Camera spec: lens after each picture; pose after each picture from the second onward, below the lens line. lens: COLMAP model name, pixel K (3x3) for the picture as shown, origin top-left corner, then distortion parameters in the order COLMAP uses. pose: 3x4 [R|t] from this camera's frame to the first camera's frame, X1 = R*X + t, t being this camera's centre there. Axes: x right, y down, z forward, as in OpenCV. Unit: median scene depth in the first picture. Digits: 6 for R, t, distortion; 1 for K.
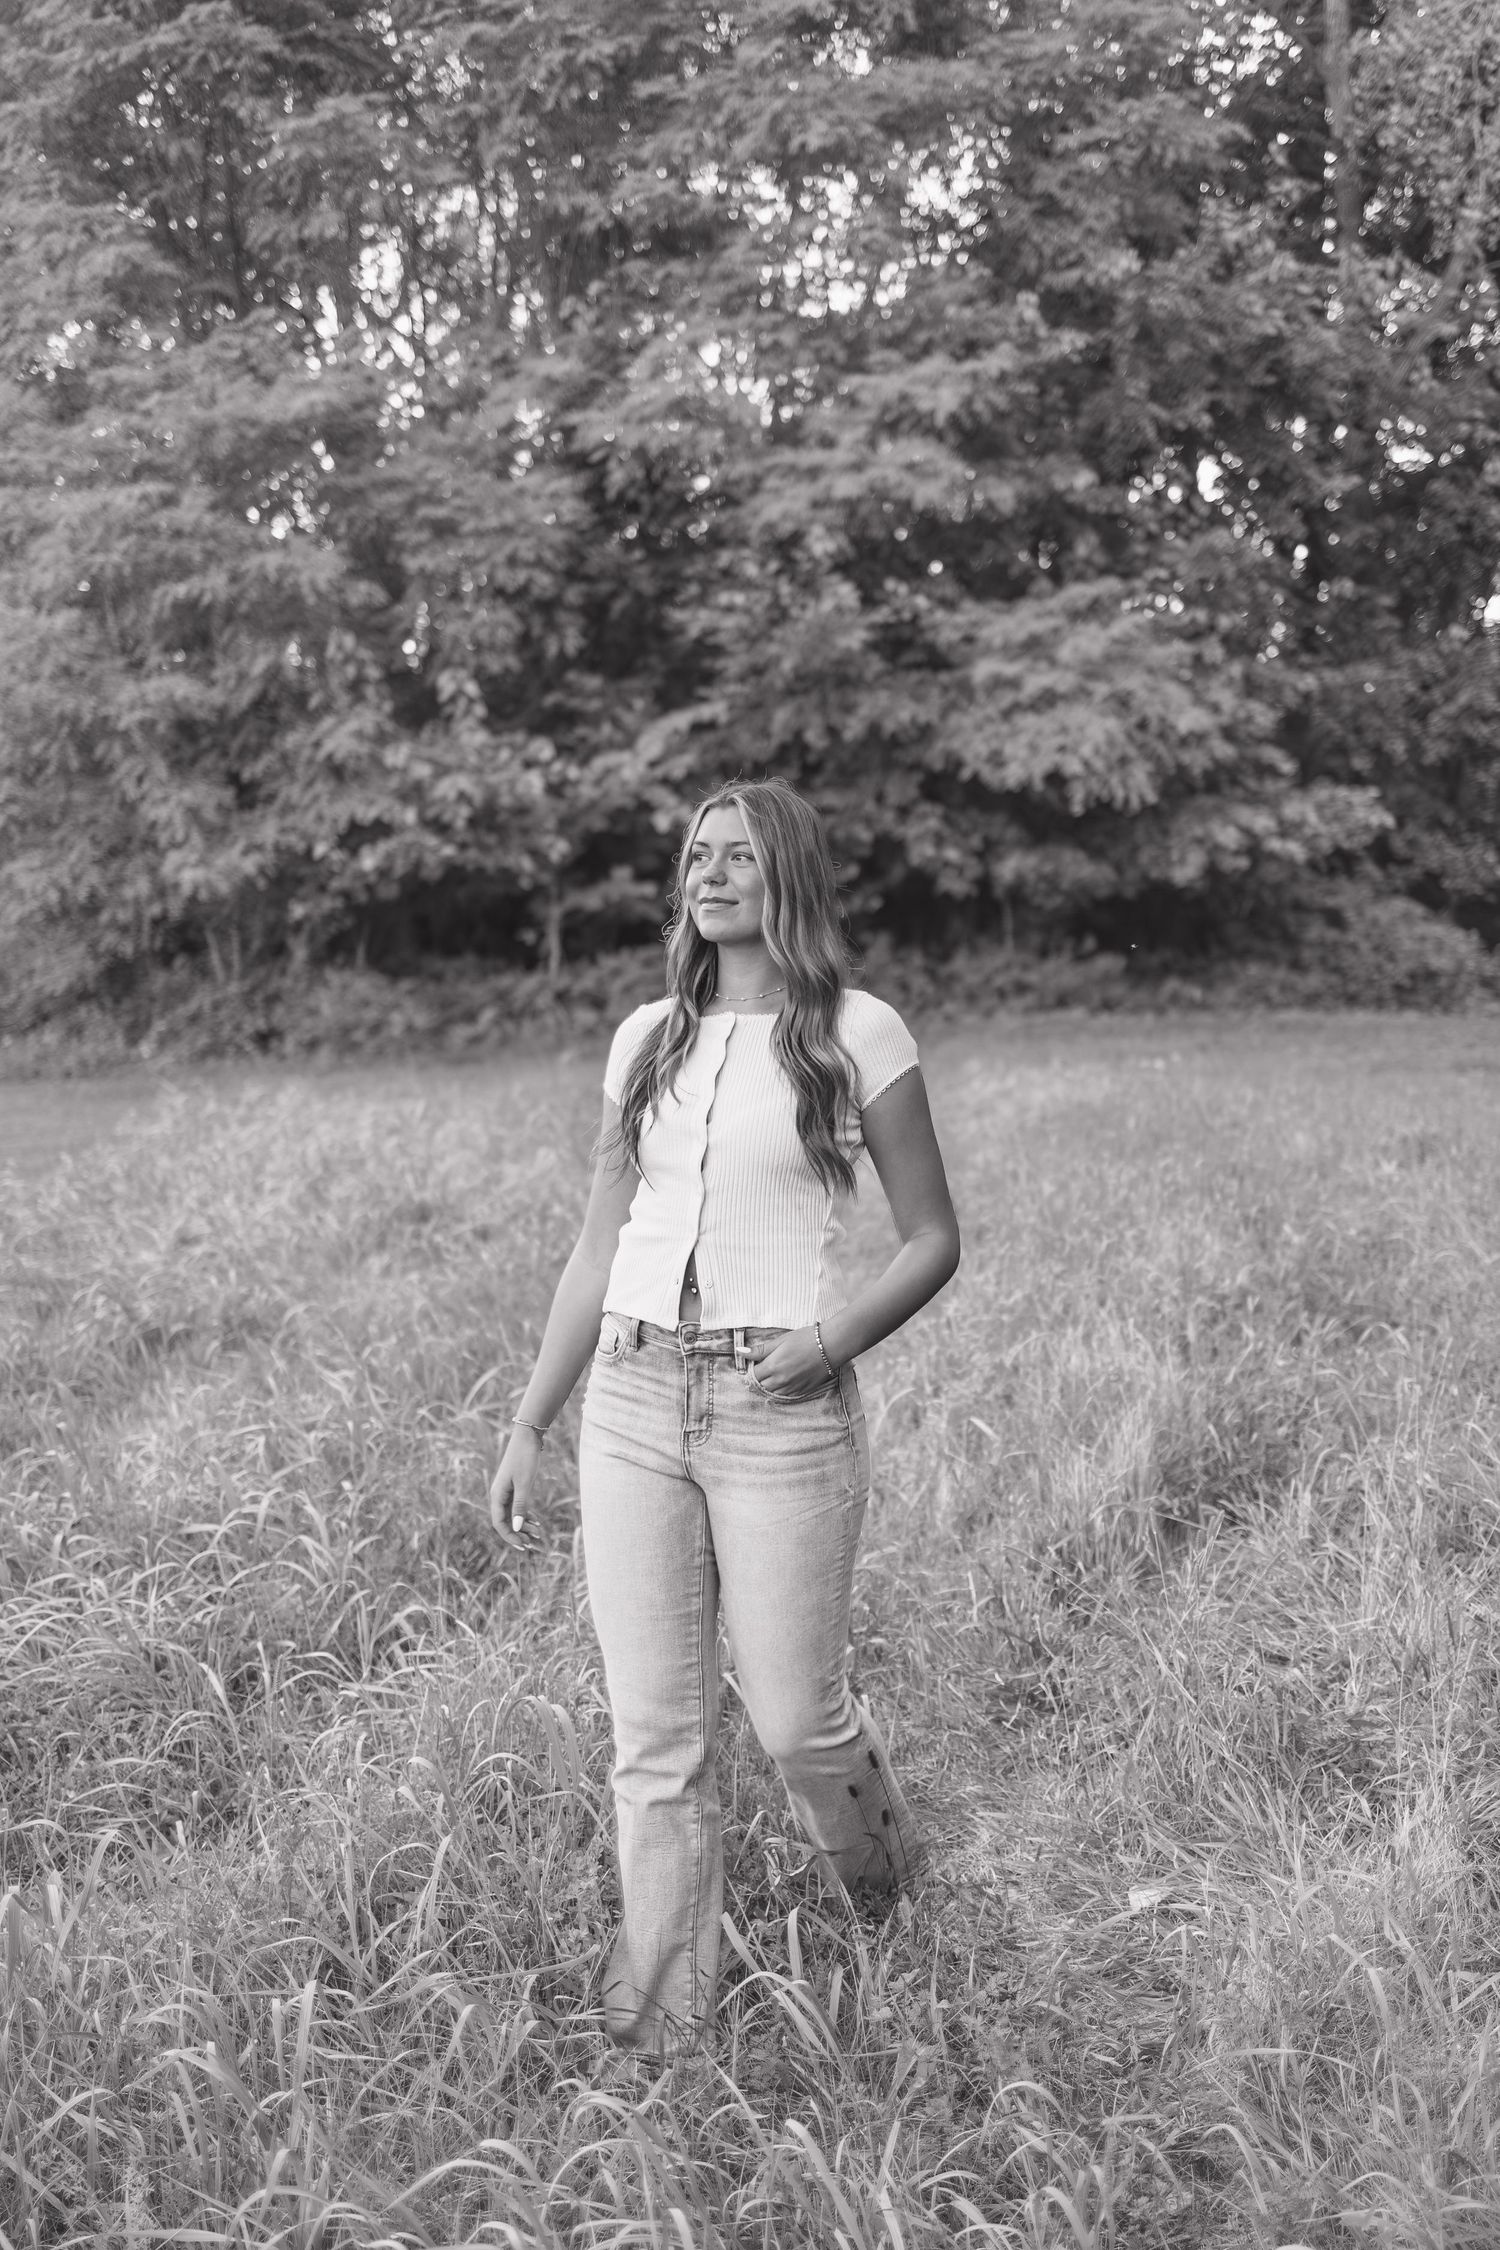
lens RADIAL K [[2353.9, 0, 754.0], [0, 2353.9, 1043.3], [0, 0, 1]] dist [-0.019779, -0.009099]
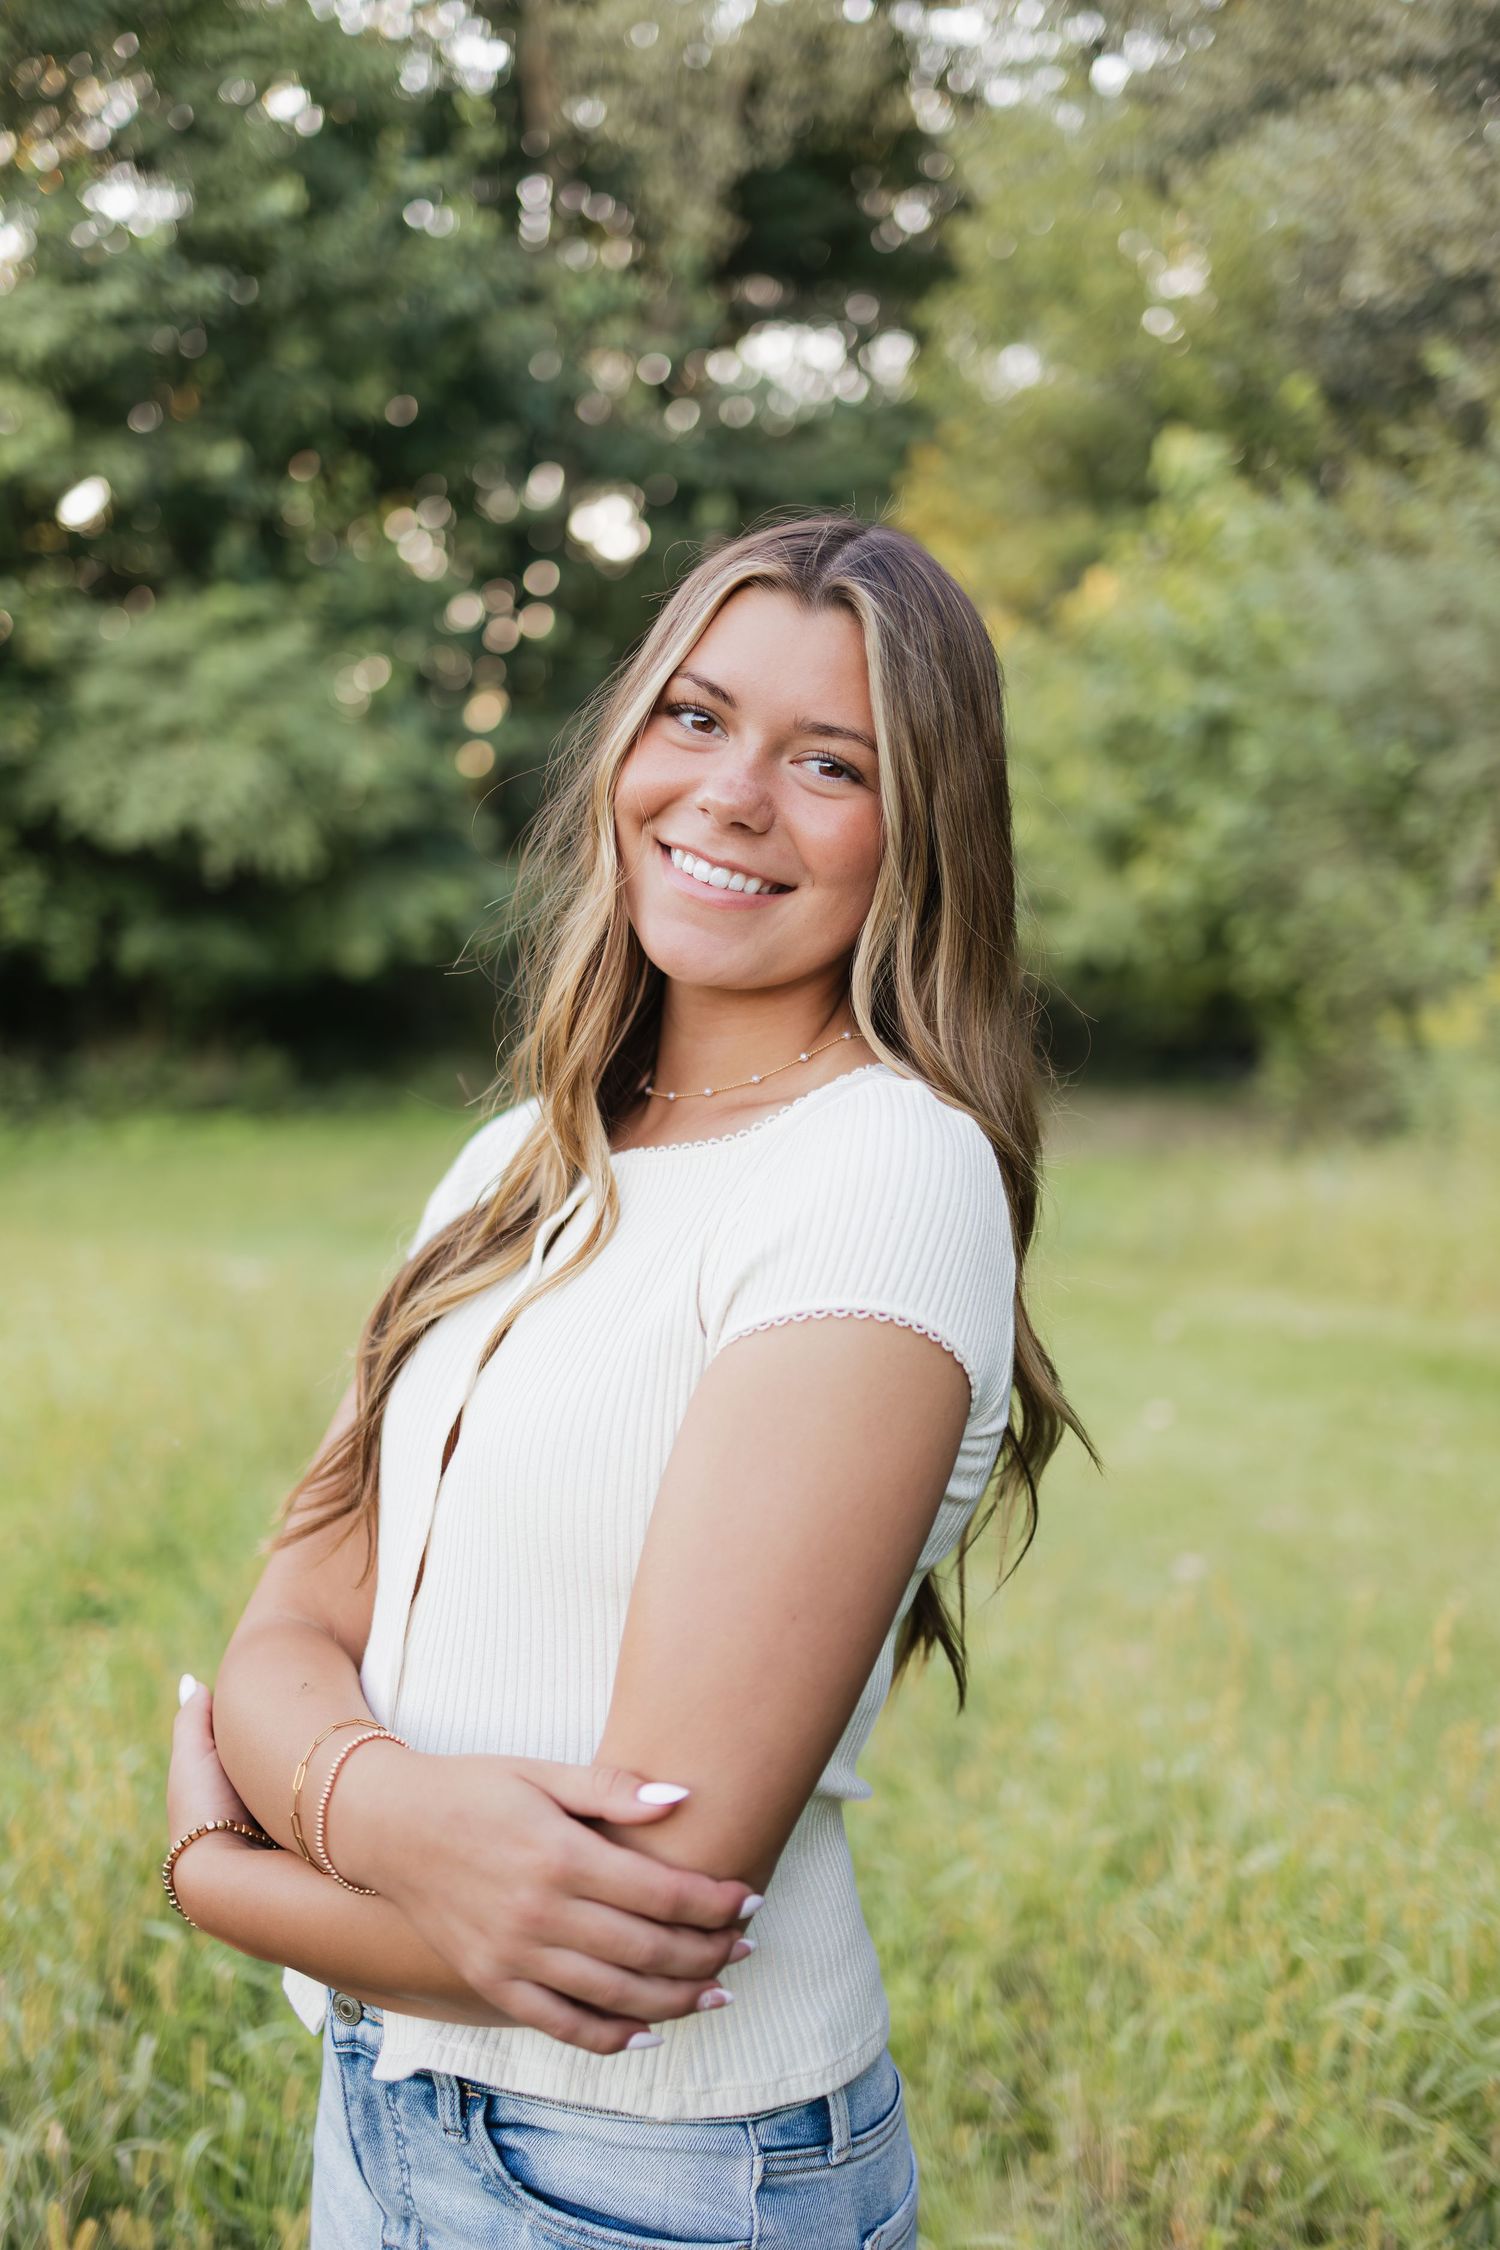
lens RADIAL K [[2395.4, 0, 750.4], [0, 2395.4, 1034.7], [0, 0, 1]] dist [-0.006811, -0.013408]
pose [[0.947356, 0.007799, 0.320087, 0.049042], [0.004340, 0.999299, -0.037193, -0.015471], [-0.320153, 0.036624, 0.946658, 0.182954]]
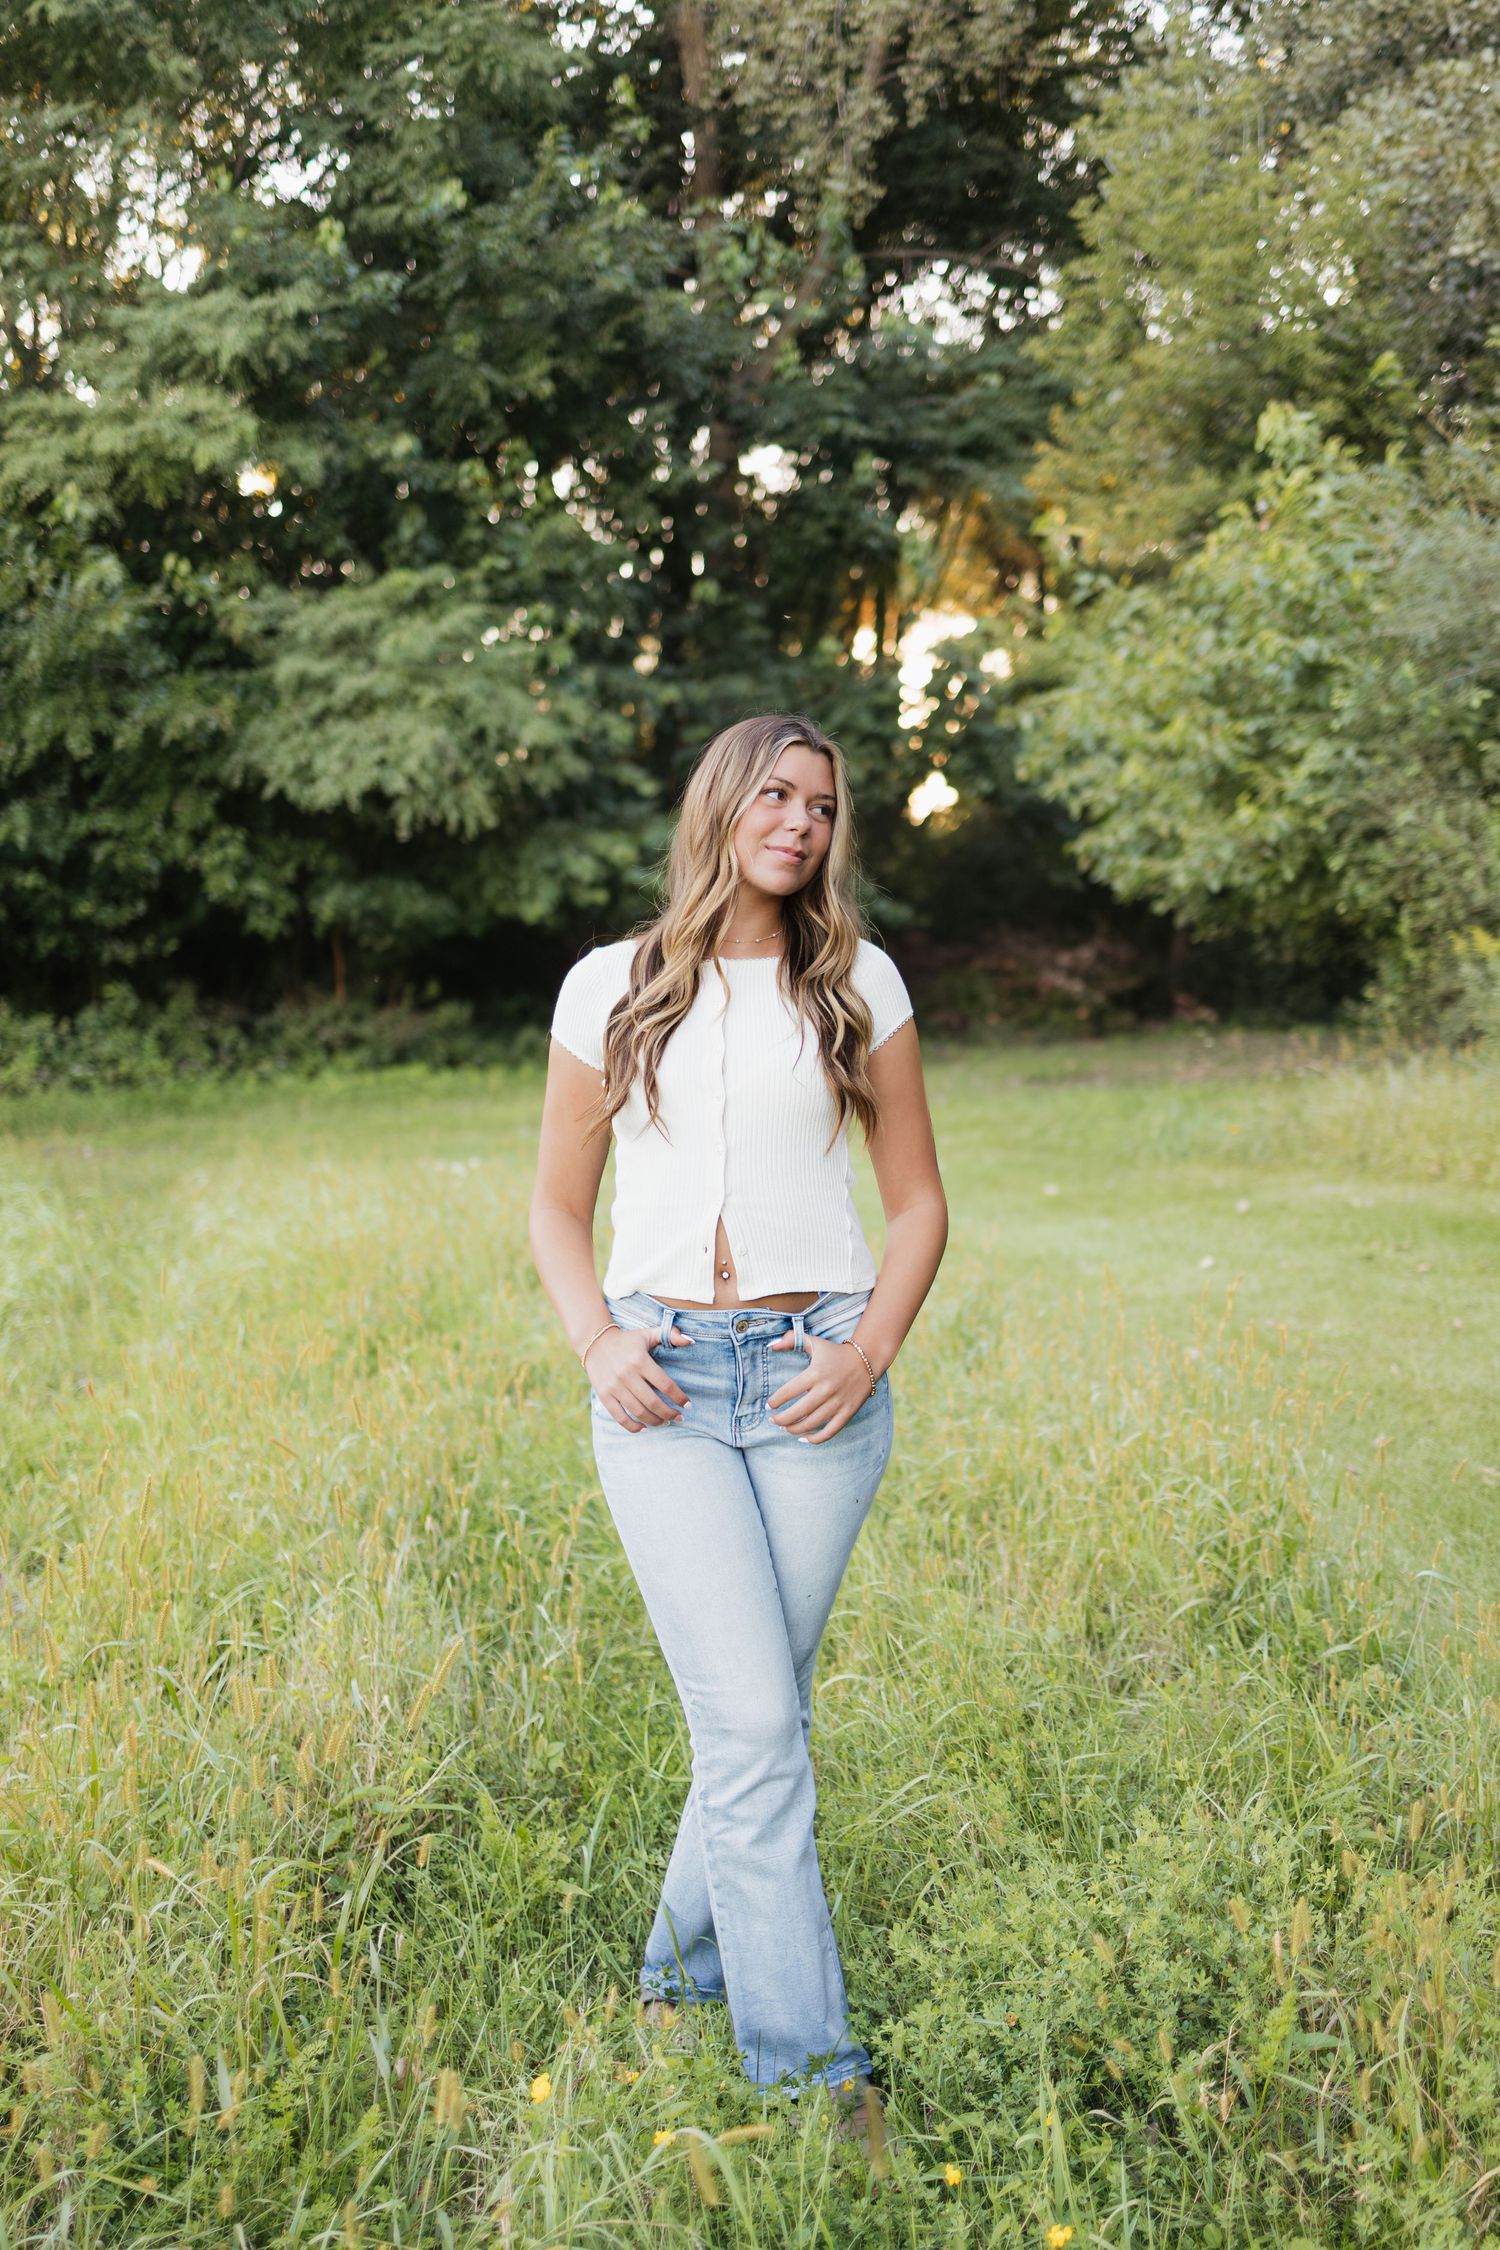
lens RADIAL K [[2395.4, 0, 750.4], [0, 2395.4, 1034.7], [0, 0, 1]] dist [-0.006811, -0.013408]
pose [[0.967537, -0.016907, 0.252165, 0.038184], [0.021699, 0.999633, -0.016235, -0.010137], [-0.251797, 0.021180, 0.967548, 0.130181]]
